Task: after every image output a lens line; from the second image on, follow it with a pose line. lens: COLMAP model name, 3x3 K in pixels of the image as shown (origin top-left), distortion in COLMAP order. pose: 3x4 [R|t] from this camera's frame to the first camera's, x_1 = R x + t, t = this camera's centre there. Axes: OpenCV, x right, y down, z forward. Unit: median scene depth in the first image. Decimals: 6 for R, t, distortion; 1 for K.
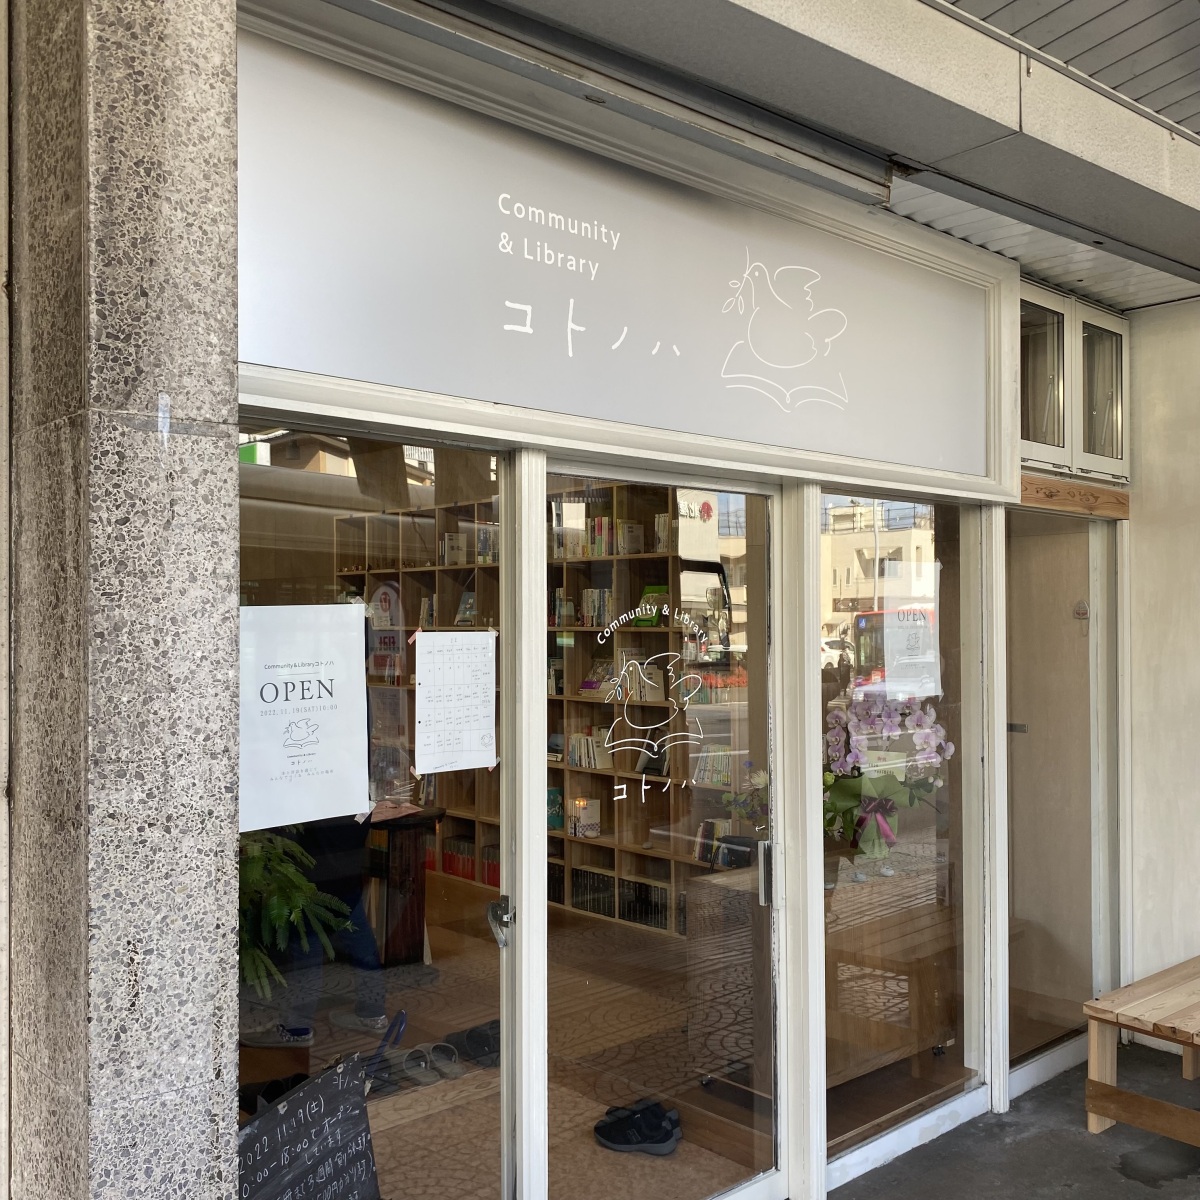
lens RADIAL K [[1174.8, 0, 599.9], [0, 1174.8, 601.5], [0, 0, 1]] dist [-0.017583, 0.000000]
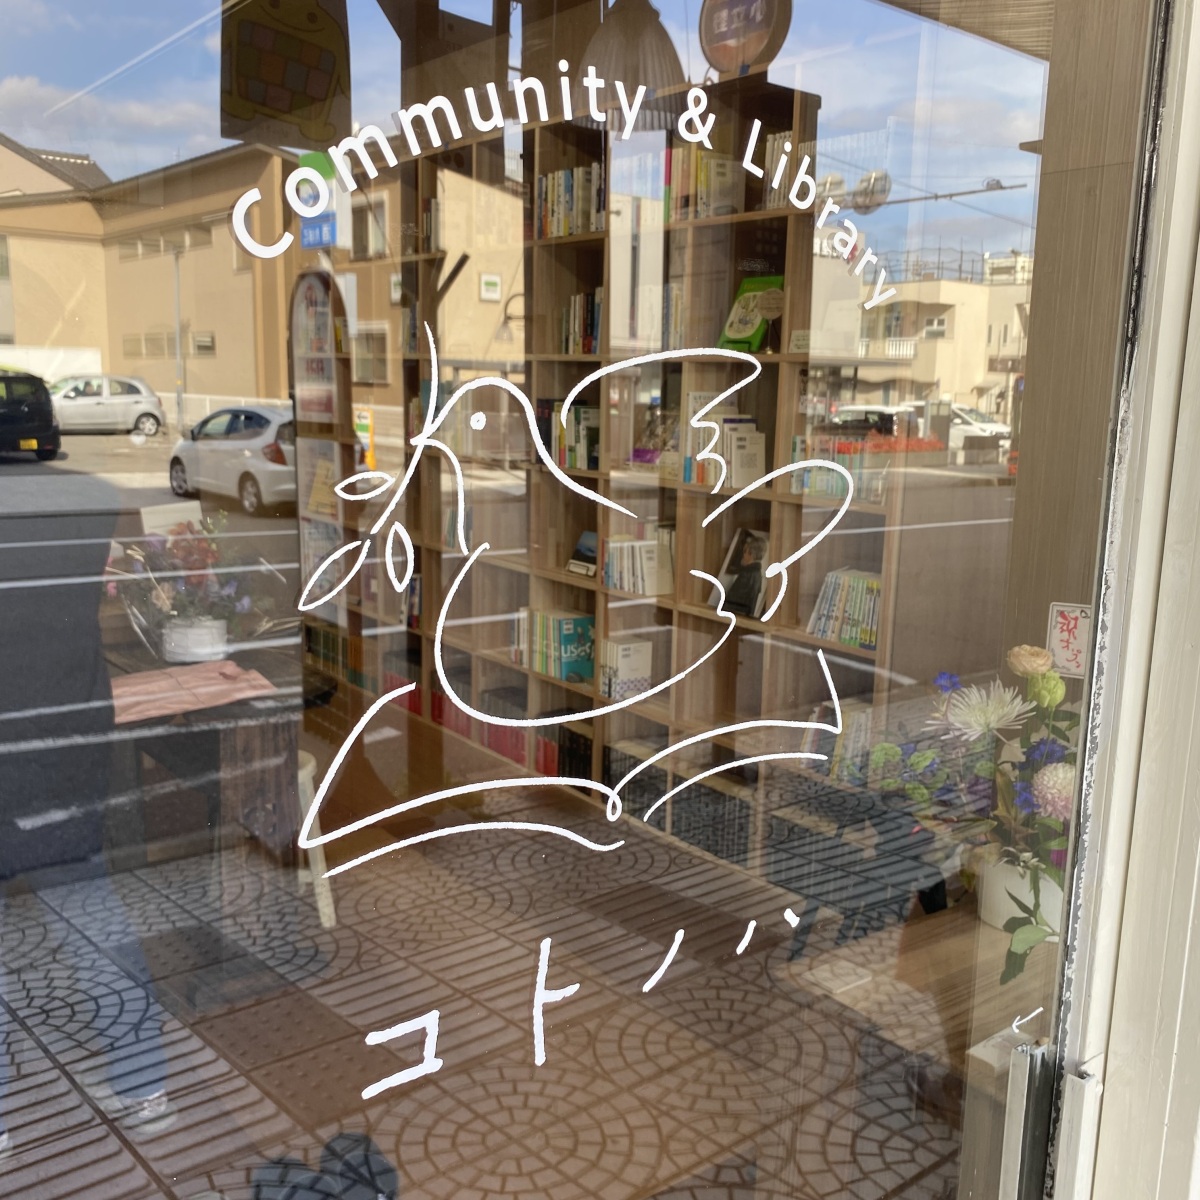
lens RADIAL K [[1174.8, 0, 595.9], [0, 1174.8, 598.9], [0, 0, 1]] dist [-0.017583, 0.000000]
pose [[0.993227, 0.054656, -0.102532, 0.032159], [-0.032645, 0.978177, 0.205193, 0.020878], [0.111510, -0.200457, 0.973336, 0.398204]]
